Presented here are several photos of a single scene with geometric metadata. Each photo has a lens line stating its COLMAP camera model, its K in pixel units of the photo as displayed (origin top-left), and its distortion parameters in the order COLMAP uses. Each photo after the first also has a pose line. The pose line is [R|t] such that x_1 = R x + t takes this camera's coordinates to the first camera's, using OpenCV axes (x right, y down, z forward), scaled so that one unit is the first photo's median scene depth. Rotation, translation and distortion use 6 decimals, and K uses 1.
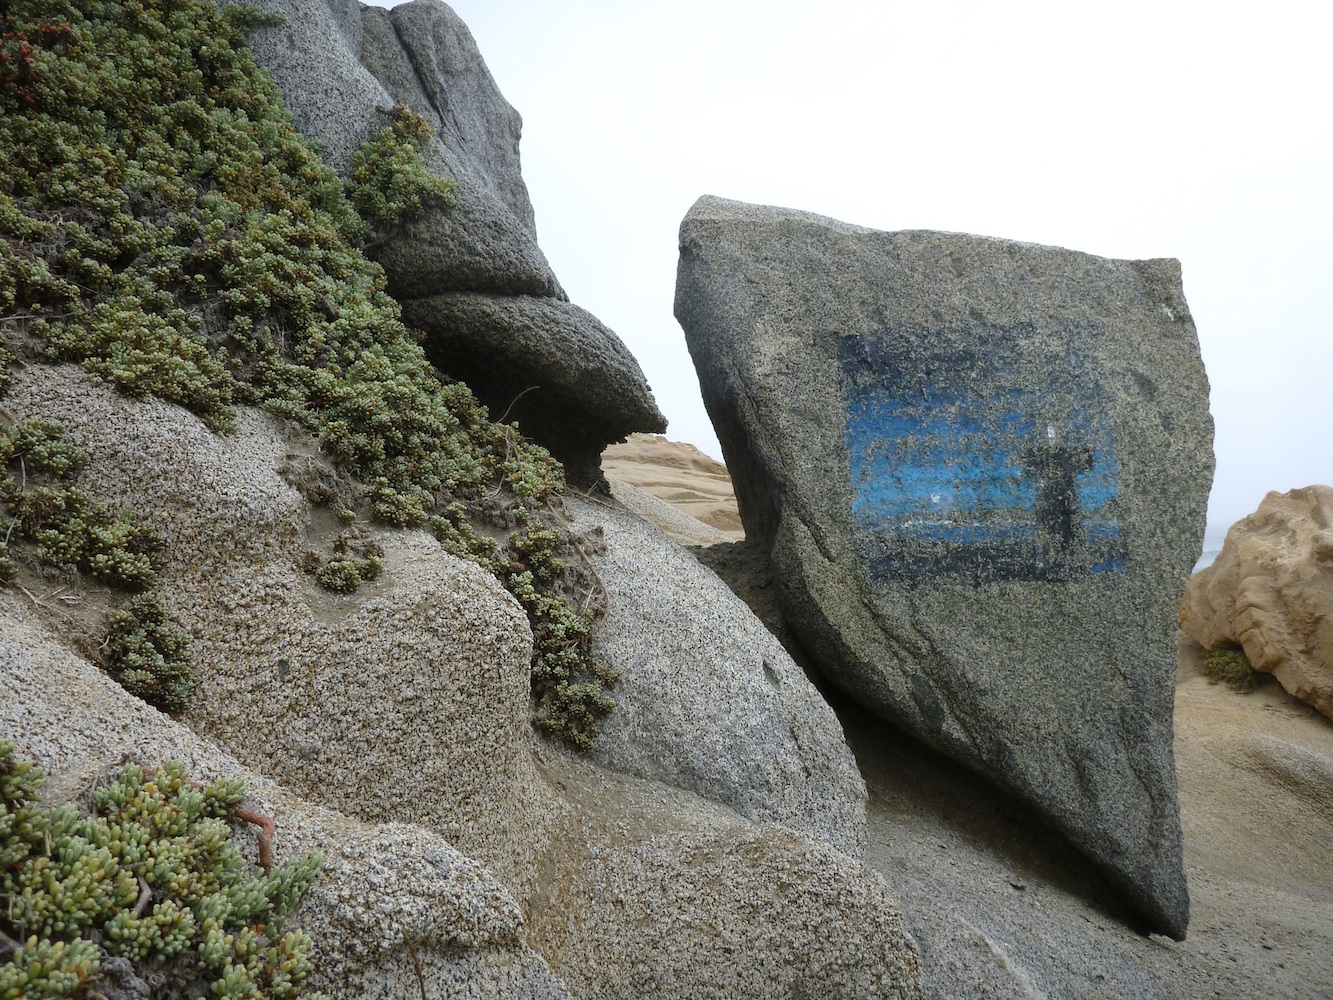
lens RADIAL K [[1092.7, 0, 666.5], [0, 1092.7, 500.0], [0, 0, 1]] dist [-0.031599, 0.006400]
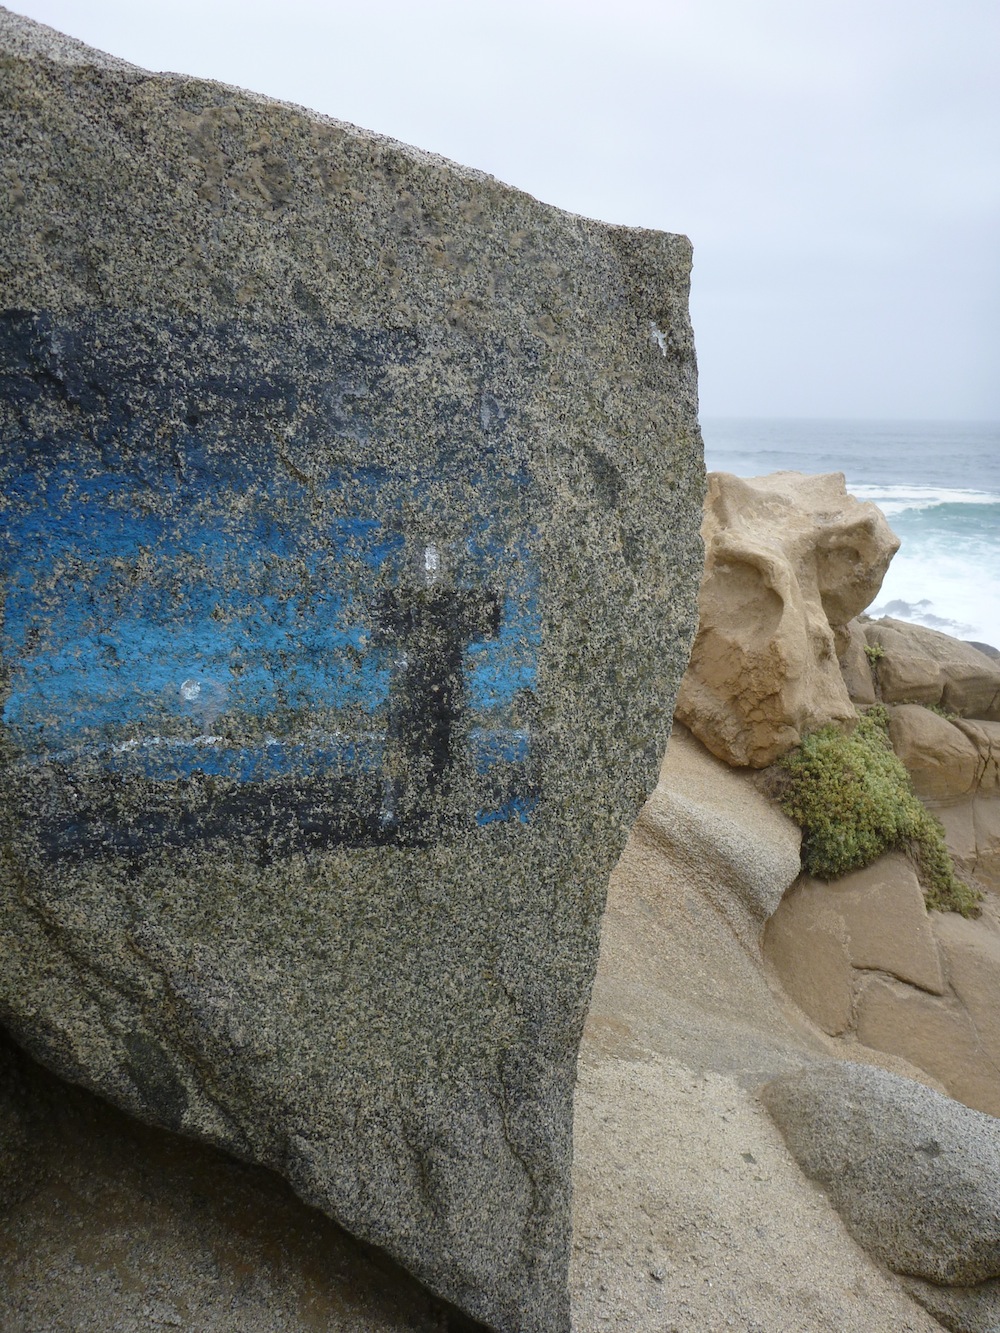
lens RADIAL K [[1092.7, 0, 498.1], [0, 1092.7, 658.2], [0, 0, 1]] dist [-0.031599, 0.006400]
pose [[0.921472, 0.007275, 0.388376, 0.183724], [-0.108436, 0.964895, 0.239206, -0.145491], [-0.373002, -0.262536, 0.889913, 0.520228]]
